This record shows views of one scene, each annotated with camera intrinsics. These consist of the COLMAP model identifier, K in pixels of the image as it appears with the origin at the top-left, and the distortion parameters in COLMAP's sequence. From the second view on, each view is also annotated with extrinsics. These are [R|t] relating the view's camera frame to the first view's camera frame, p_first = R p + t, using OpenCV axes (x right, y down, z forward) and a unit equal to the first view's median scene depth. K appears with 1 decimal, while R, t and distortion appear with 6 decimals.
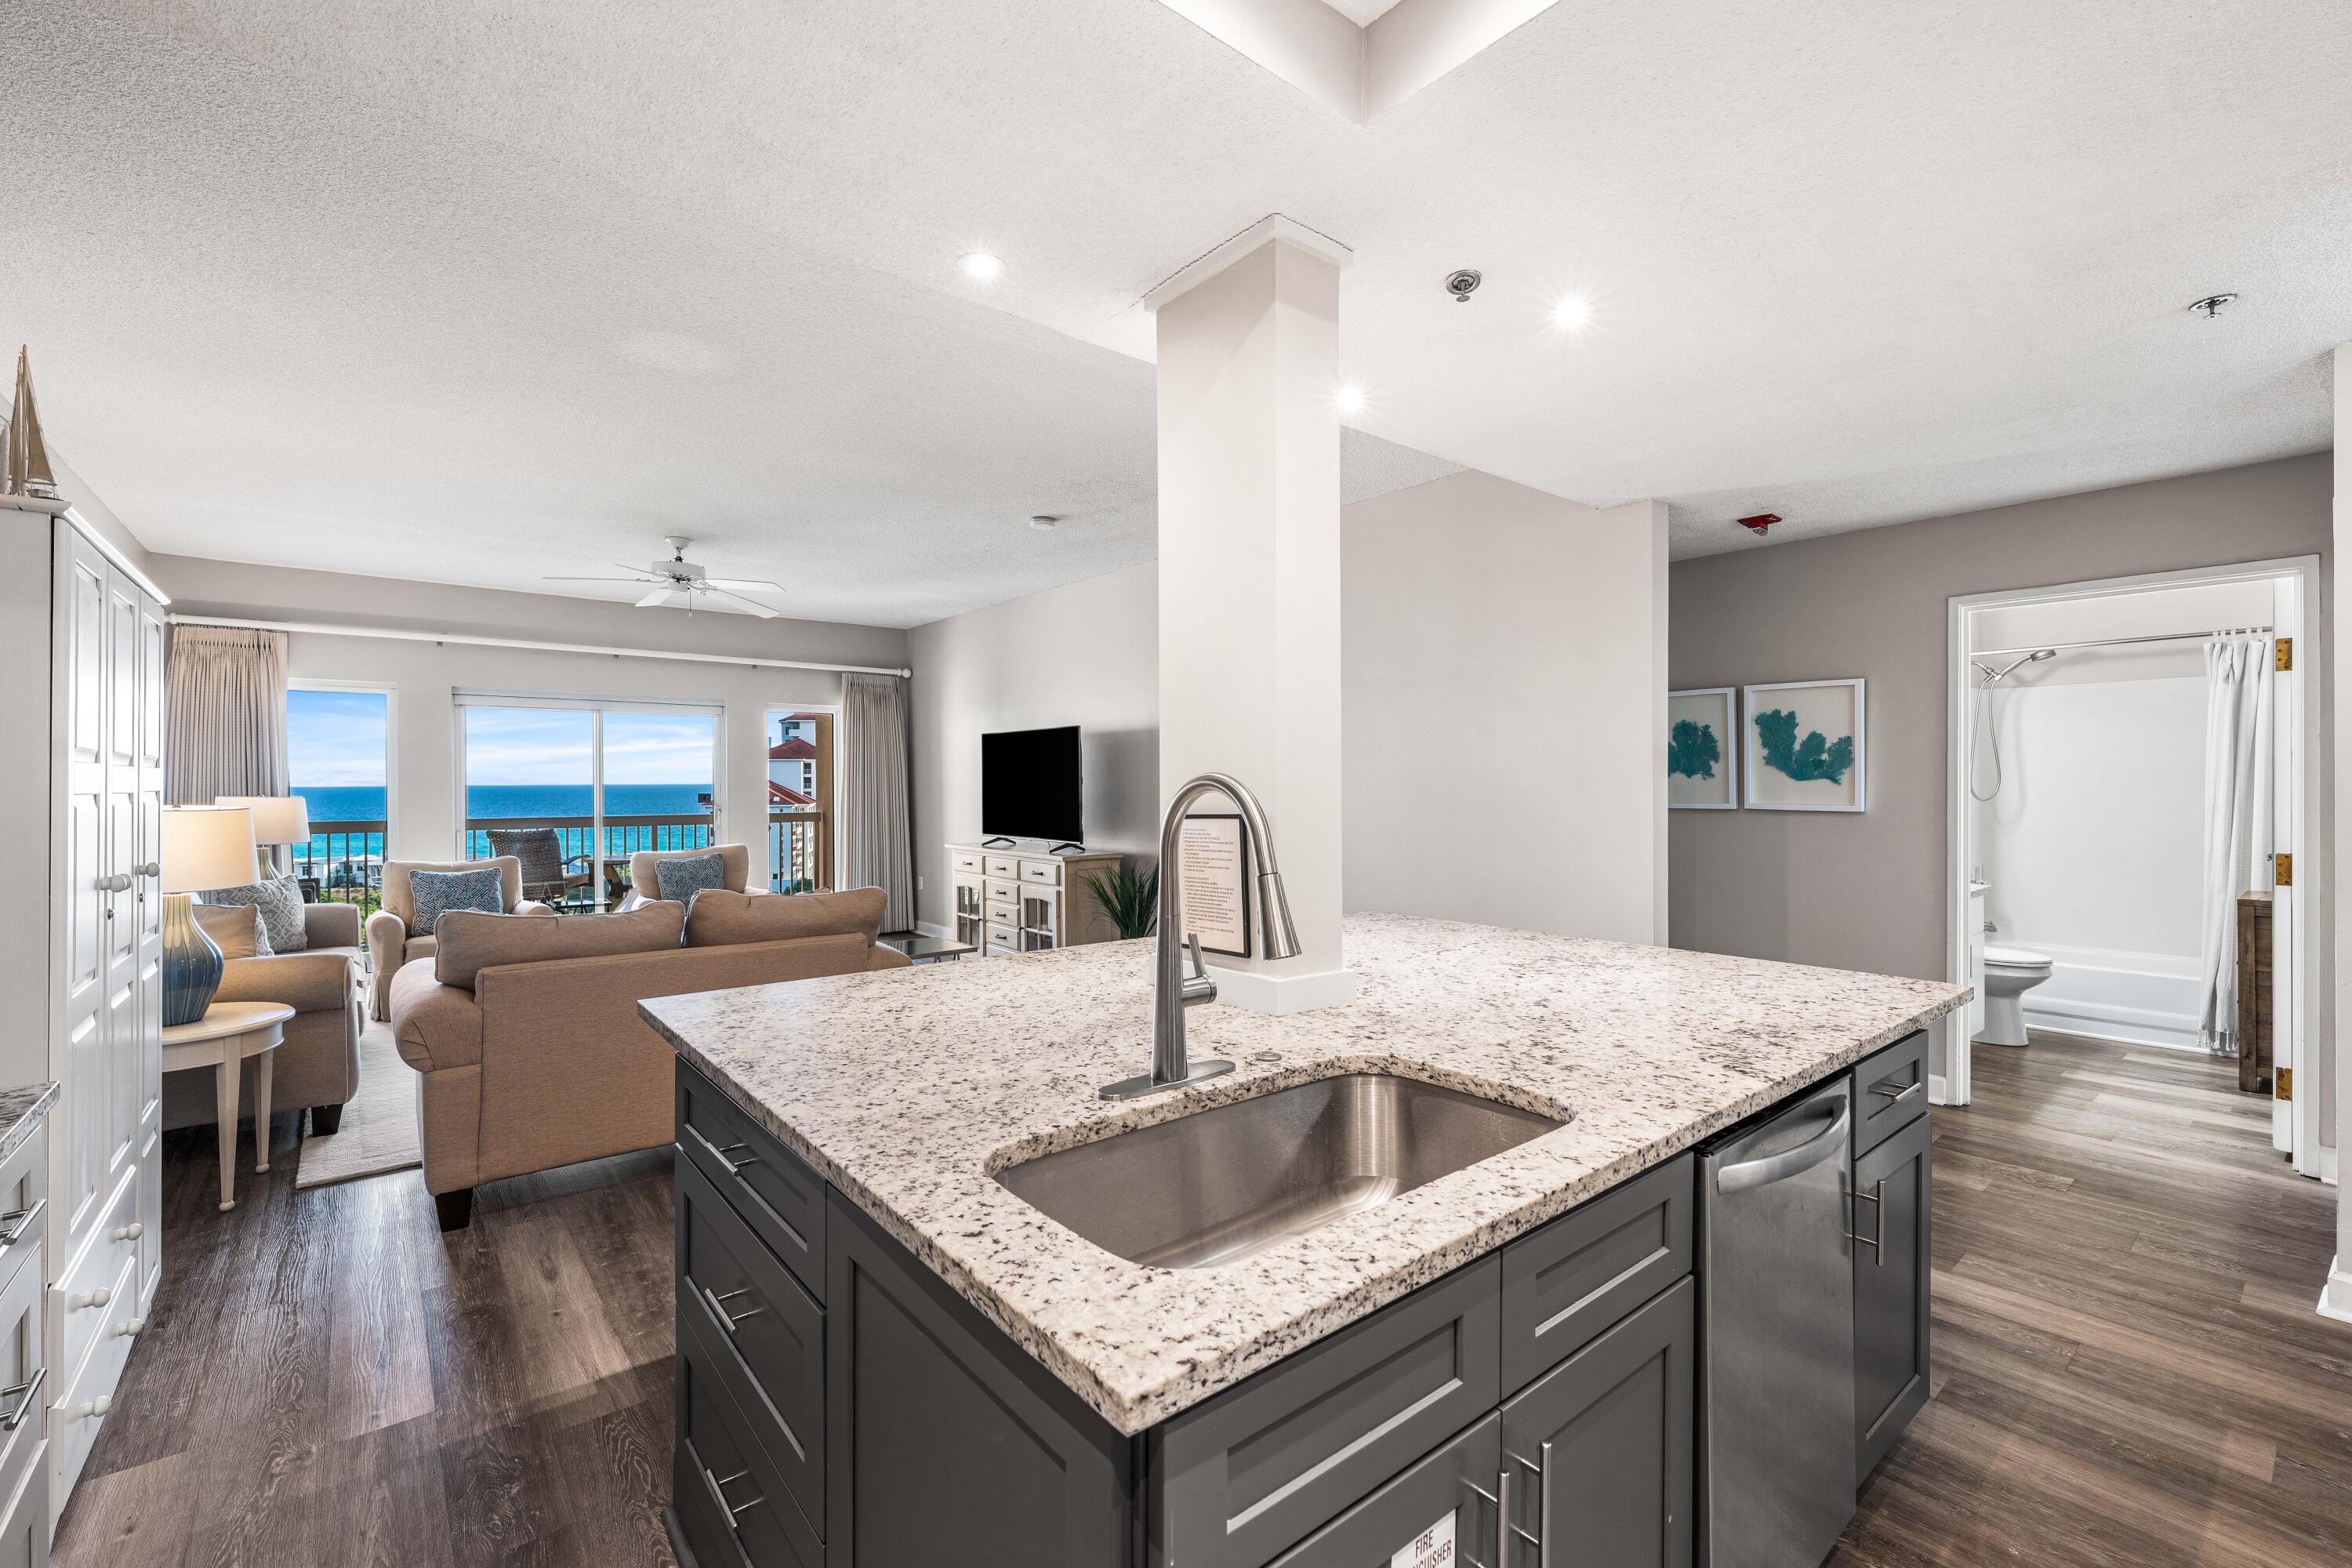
lens RADIAL K [[991.7, 0, 1165.9], [0, 991.7, 782.7], [0, 0, 1]] dist [0.003427, 0.000535]
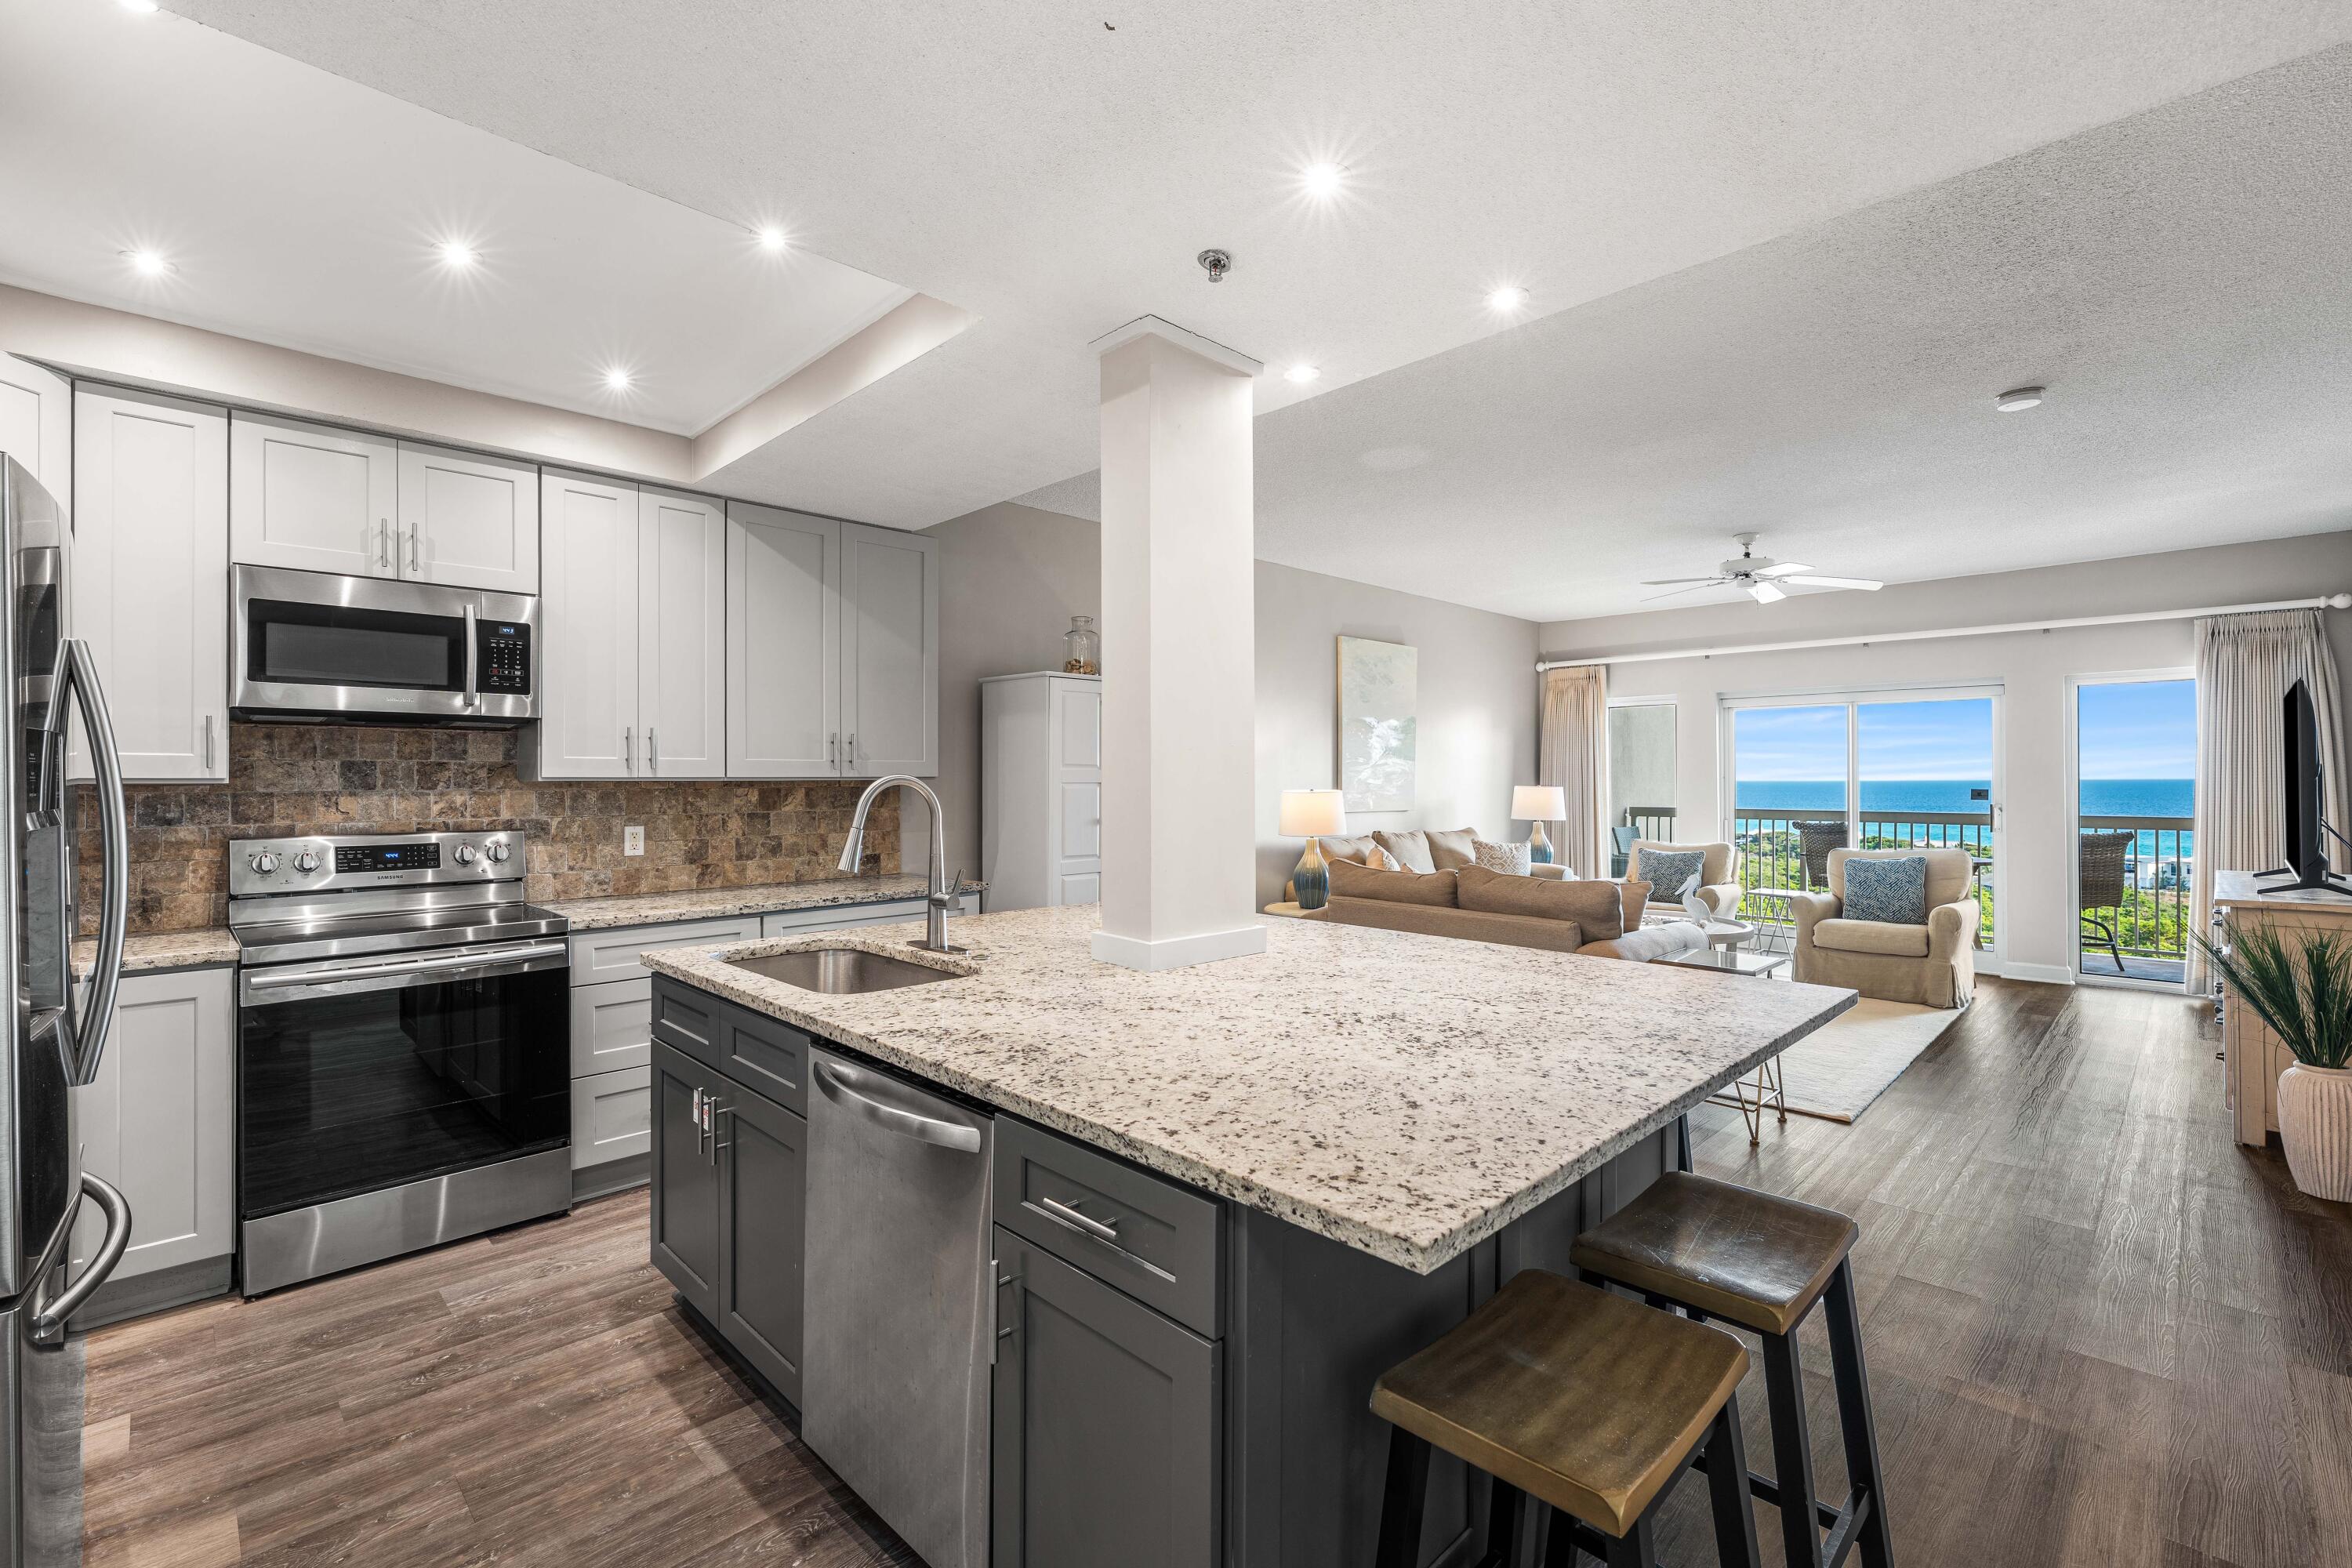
lens RADIAL K [[1021.4, 0, 1183.6], [0, 1021.4, 778.7], [0, 0, 1]] dist [-0.001138, -0.000959]
pose [[0.104709, 0.001540, -0.994502, 0.380113], [0.002002, 0.999996, 0.001759, -0.000885], [0.994501, -0.002176, 0.104705, 0.255365]]
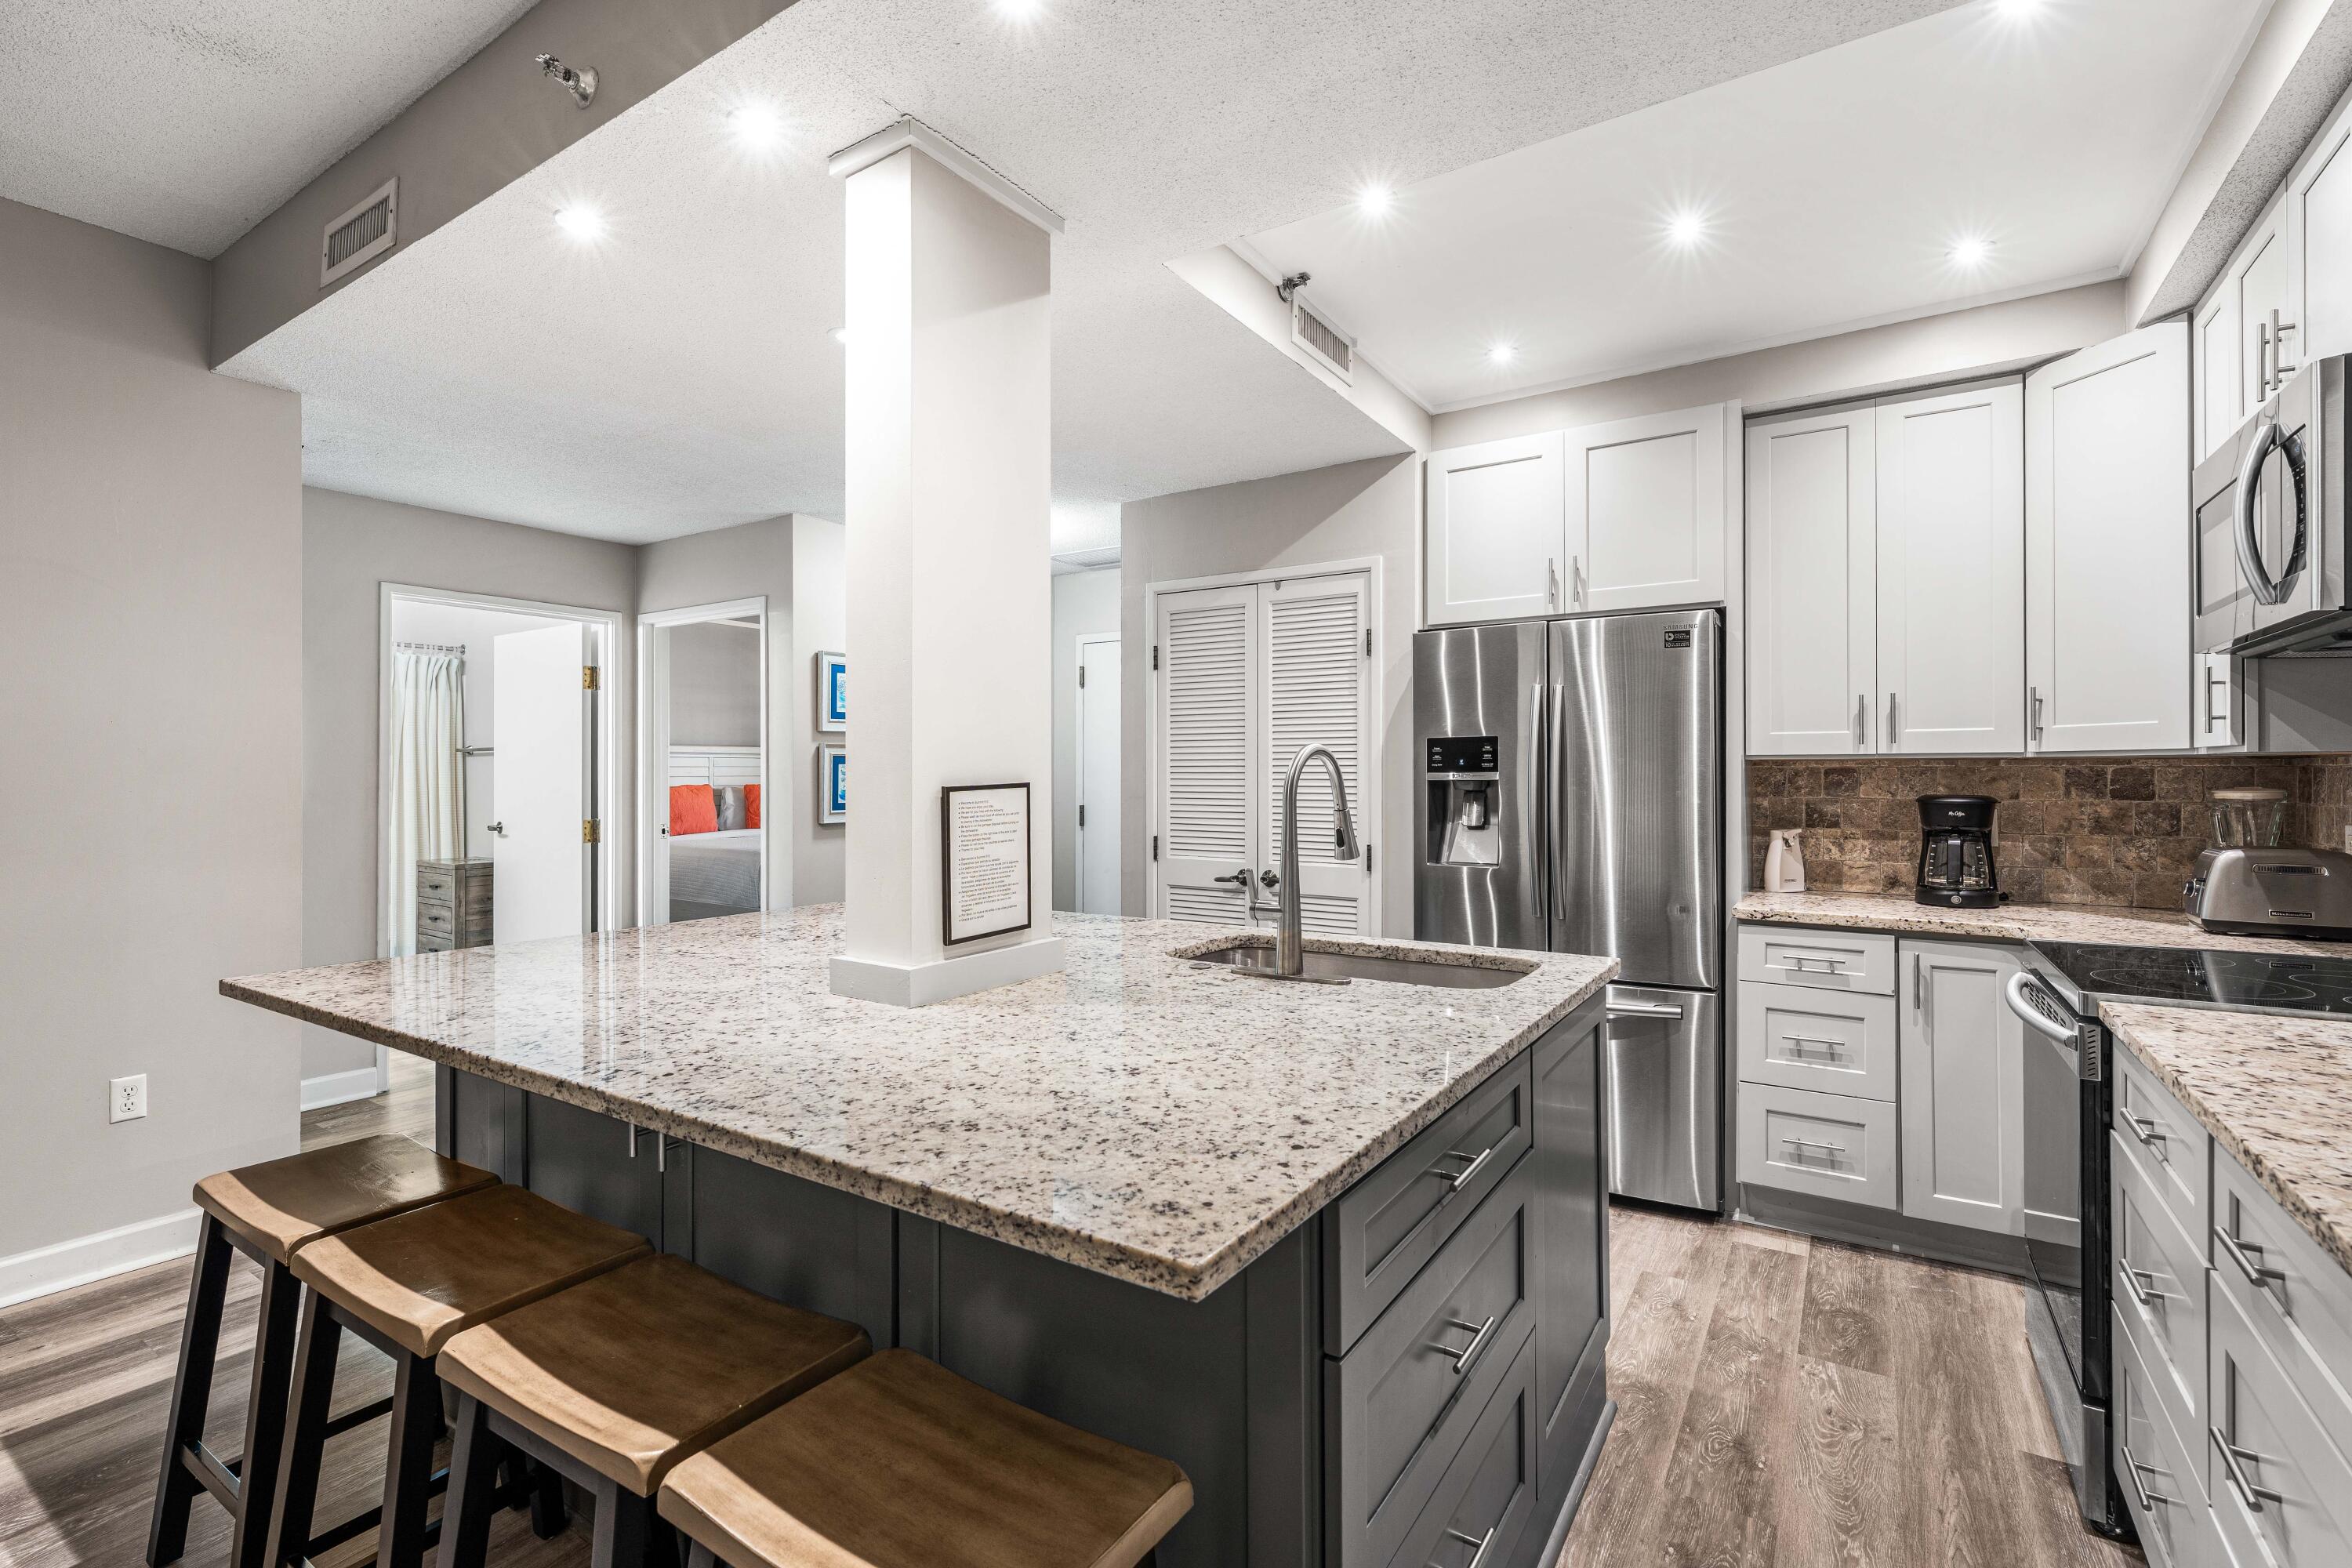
lens RADIAL K [[1056.7, 0, 1163.6], [0, 1056.7, 773.2], [0, 0, 1]] dist [-0.001045, -0.001826]
pose [[-0.305133, -0.000756, 0.952309, -0.259428], [0.004728, 0.999986, 0.002309, 0.004243], [-0.952298, 0.005207, -0.305125, 0.325236]]
